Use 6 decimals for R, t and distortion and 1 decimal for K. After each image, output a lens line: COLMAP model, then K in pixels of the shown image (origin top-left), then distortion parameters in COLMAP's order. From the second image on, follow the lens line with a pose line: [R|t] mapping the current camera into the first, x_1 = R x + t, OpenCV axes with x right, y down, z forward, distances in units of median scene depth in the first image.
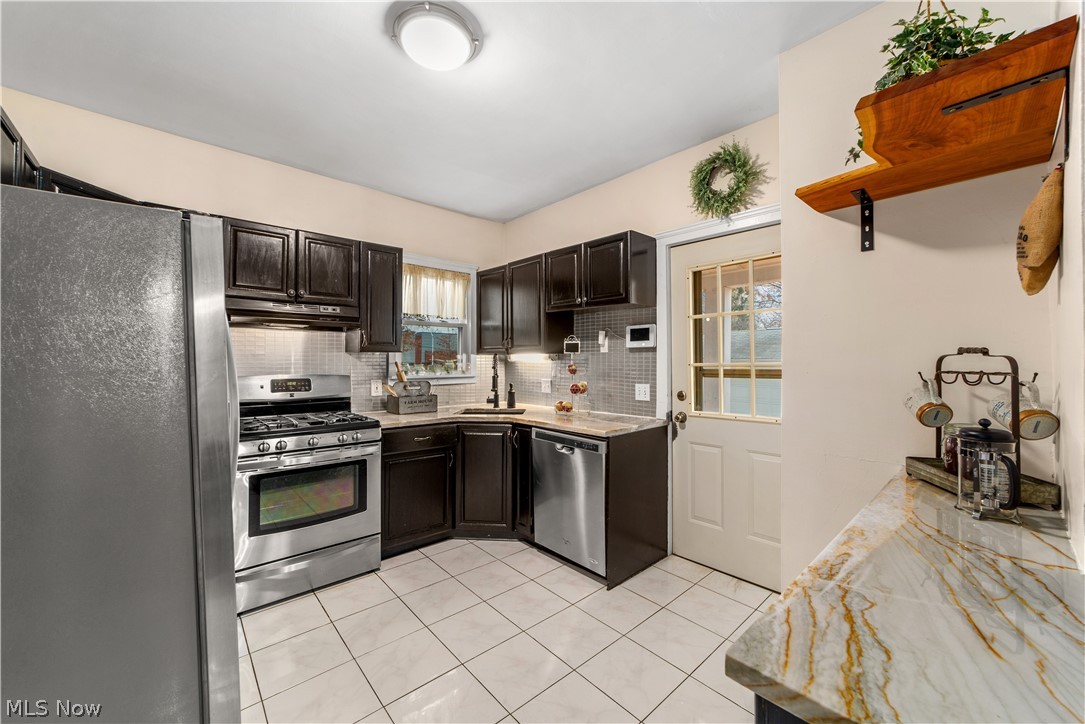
lens RADIAL K [[420.7, 0, 546.3], [0, 420.7, 360.8], [0, 0, 1]] dist [-0.005725, 0.001809]
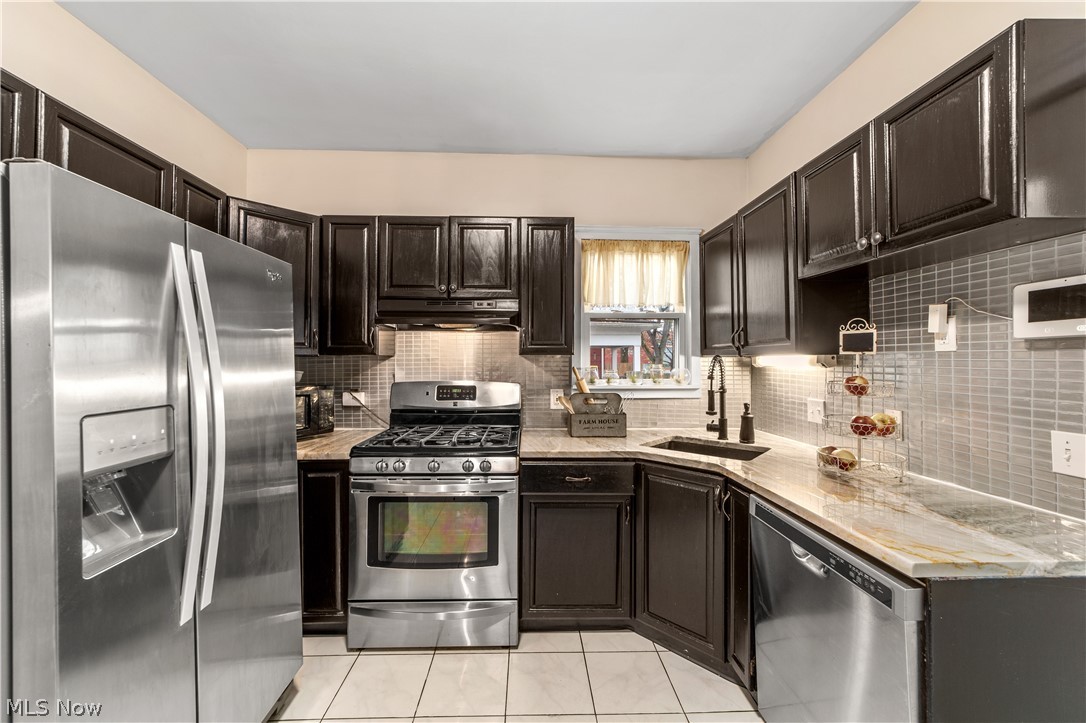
lens RADIAL K [[421.1, 0, 539.4], [0, 421.1, 356.4], [0, 0, 1]] dist [-0.005725, 0.001809]
pose [[0.765193, -0.005662, -0.643776, 0.093601], [-0.002449, 0.999928, -0.011705, -0.007919], [0.643796, 0.010534, 0.765125, 0.369367]]
